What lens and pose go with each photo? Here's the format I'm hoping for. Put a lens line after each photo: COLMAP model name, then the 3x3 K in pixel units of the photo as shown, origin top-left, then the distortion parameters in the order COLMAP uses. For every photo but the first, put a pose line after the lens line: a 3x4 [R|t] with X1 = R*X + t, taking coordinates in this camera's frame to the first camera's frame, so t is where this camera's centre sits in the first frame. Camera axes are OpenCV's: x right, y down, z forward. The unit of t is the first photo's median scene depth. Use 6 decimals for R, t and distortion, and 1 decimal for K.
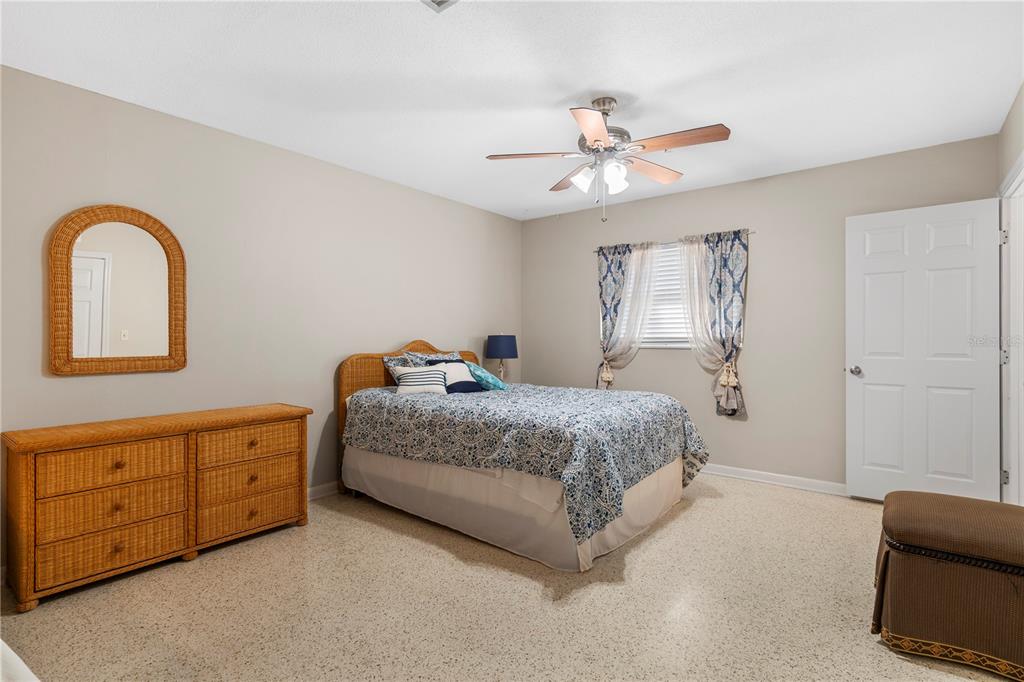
lens RADIAL K [[499.1, 0, 511.6], [0, 499.1, 335.9], [0, 0, 1]] dist [-0.022586, 0.000017]
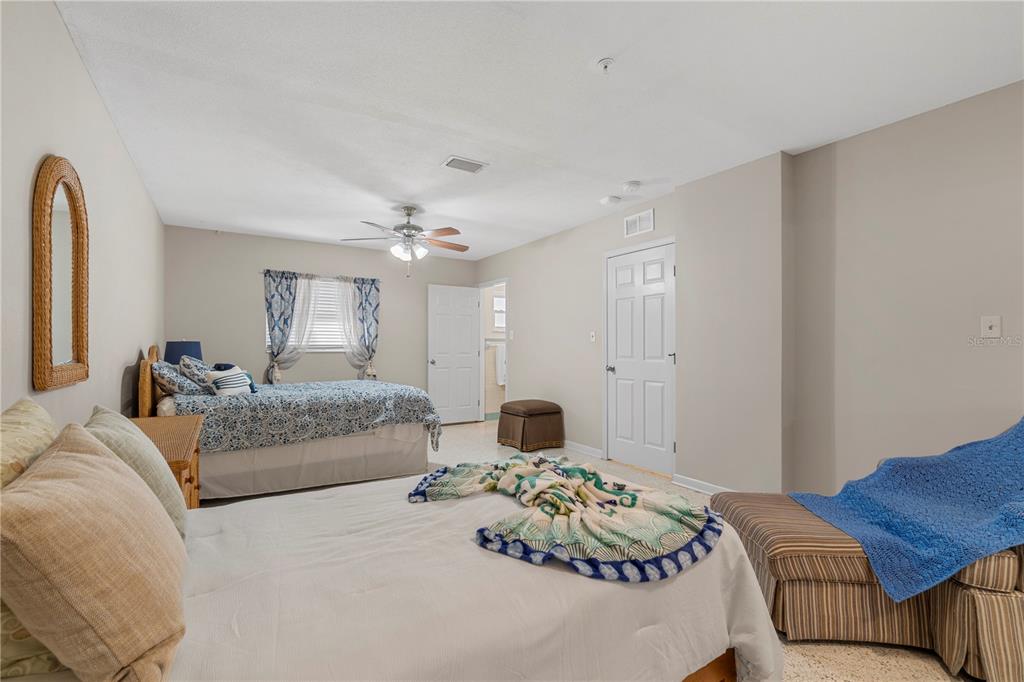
lens RADIAL K [[454.2, 0, 510.9], [0, 454.2, 345.3], [0, 0, 1]] dist [-0.000624, 0.000196]
pose [[0.306149, 0.005258, 0.951969, -0.794877], [-0.004987, 0.999980, -0.003920, 0.008010], [-0.951971, -0.003547, 0.306169, 0.111125]]
